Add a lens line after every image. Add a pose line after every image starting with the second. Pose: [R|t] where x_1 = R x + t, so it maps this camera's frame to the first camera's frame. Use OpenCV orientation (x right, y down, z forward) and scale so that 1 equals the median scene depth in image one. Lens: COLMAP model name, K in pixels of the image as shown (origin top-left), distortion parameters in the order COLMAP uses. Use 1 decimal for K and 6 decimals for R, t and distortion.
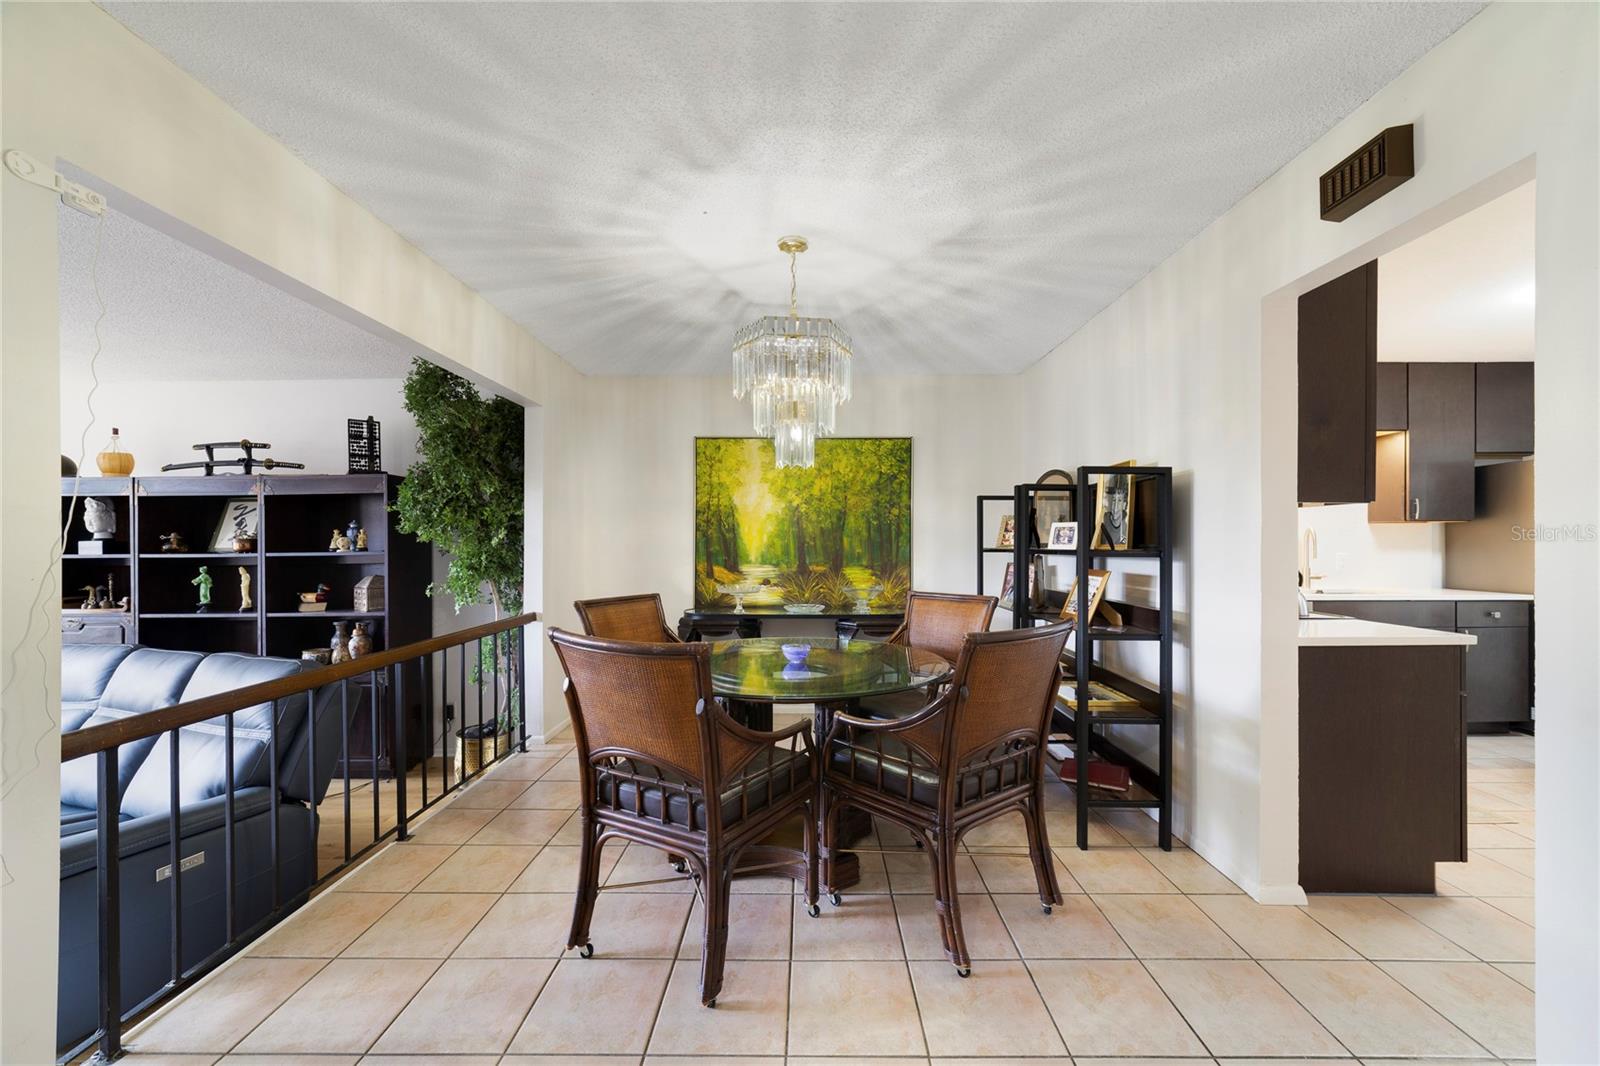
lens RADIAL K [[613.7, 0, 805.6], [0, 613.7, 534.6], [0, 0, 1]] dist [-0.015642, 0.001124]
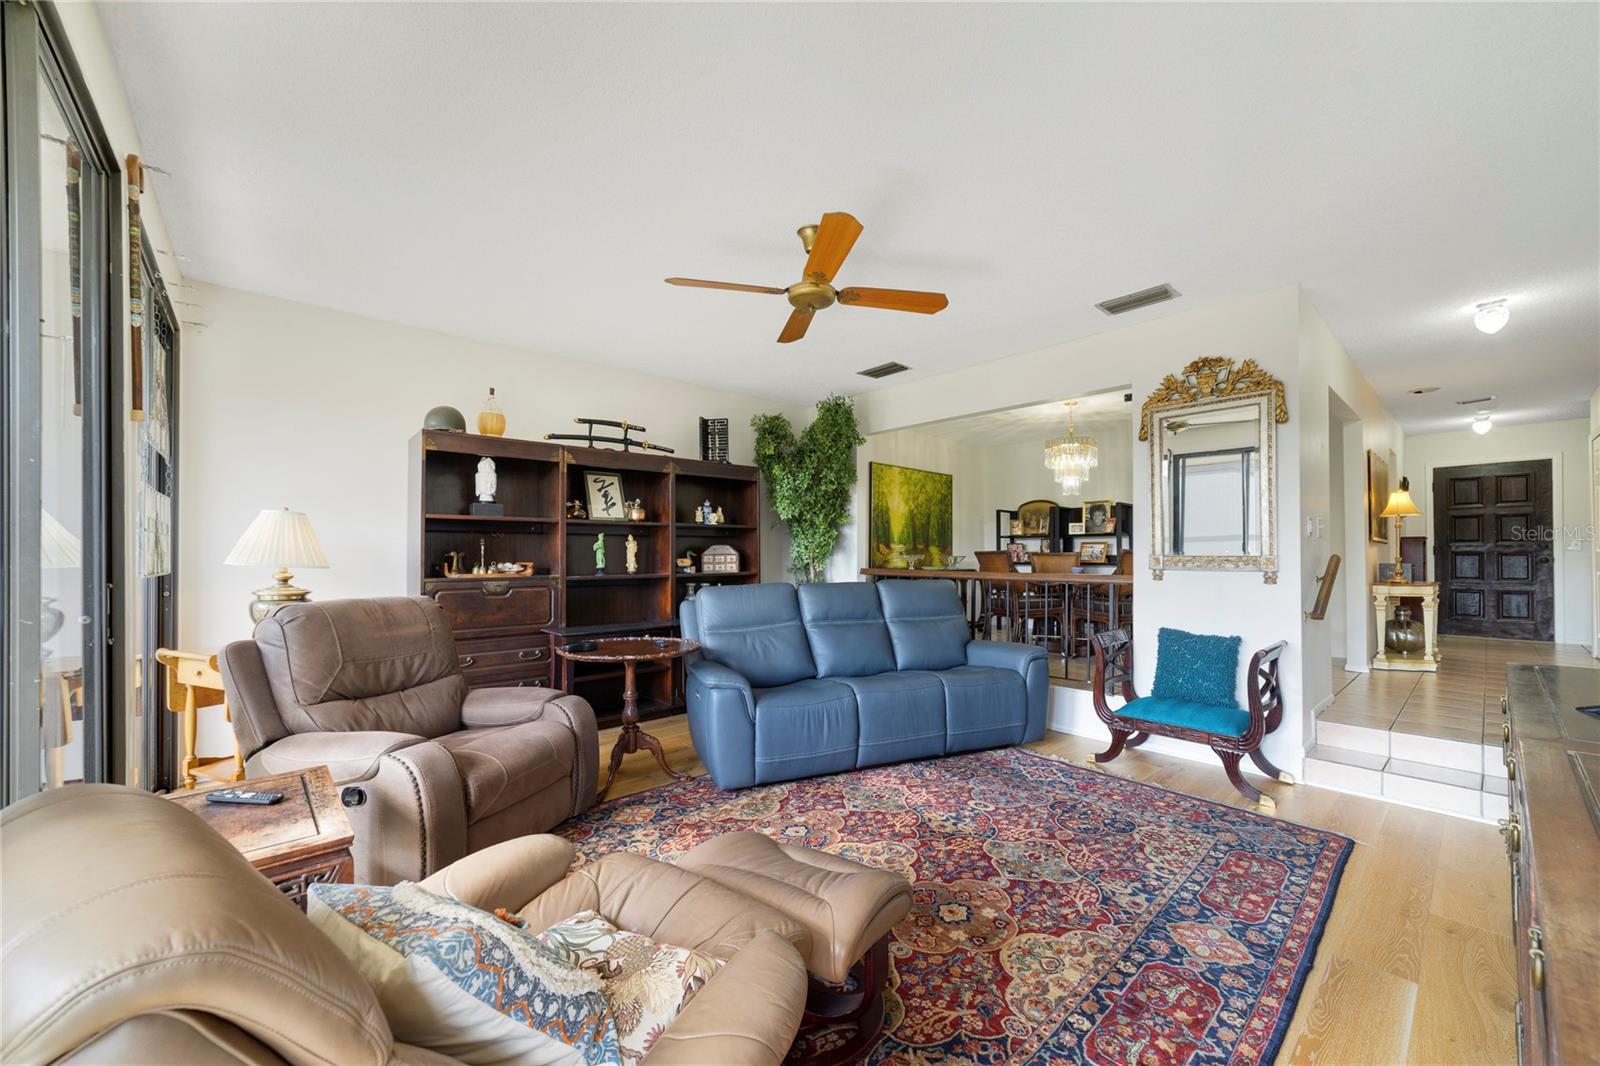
lens RADIAL K [[613.7, 0, 791.3], [0, 613.7, 548.0], [0, 0, 1]] dist [-0.015642, 0.001124]
pose [[0.754965, 0.016189, 0.655565, -1.424804], [-0.009207, 0.999858, -0.014087, 0.089882], [-0.655700, 0.004599, 0.755007, -0.050084]]
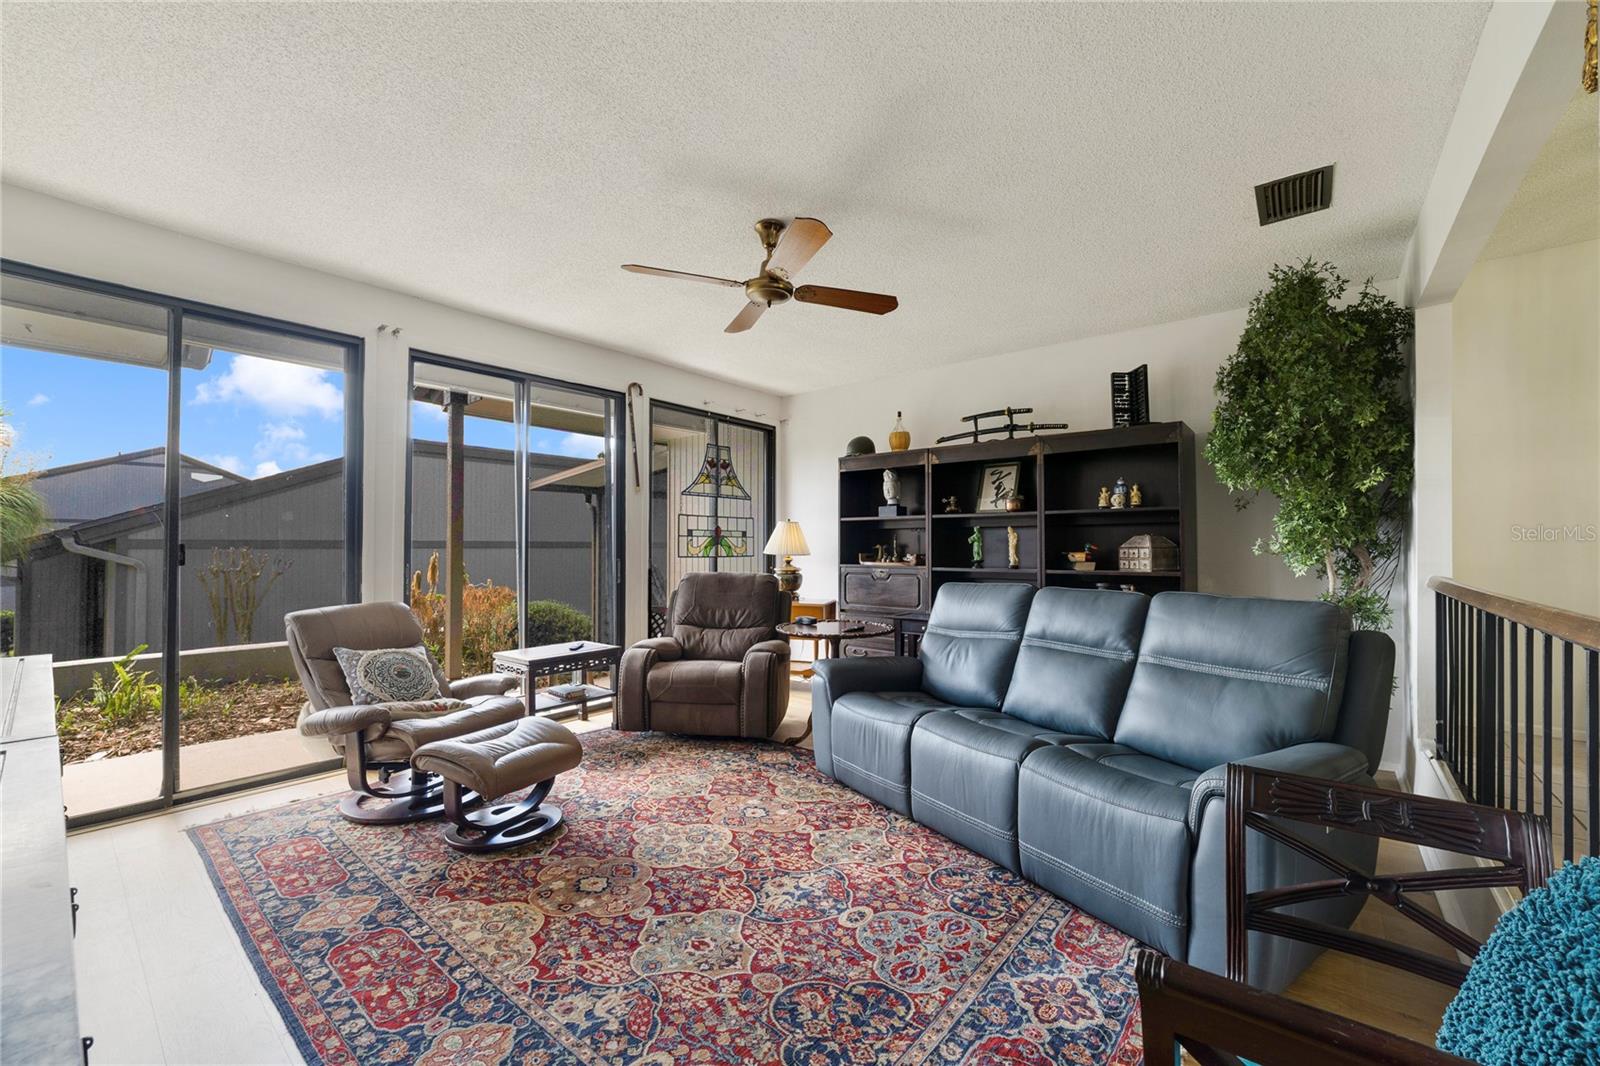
lens RADIAL K [[613.7, 0, 797.6], [0, 613.7, 543.1], [0, 0, 1]] dist [-0.015642, 0.001124]
pose [[0.781378, 0.004554, -0.624041, -0.546556], [-0.005746, 0.999983, 0.000102, 0.083078], [0.624031, 0.003506, 0.781391, -0.062429]]
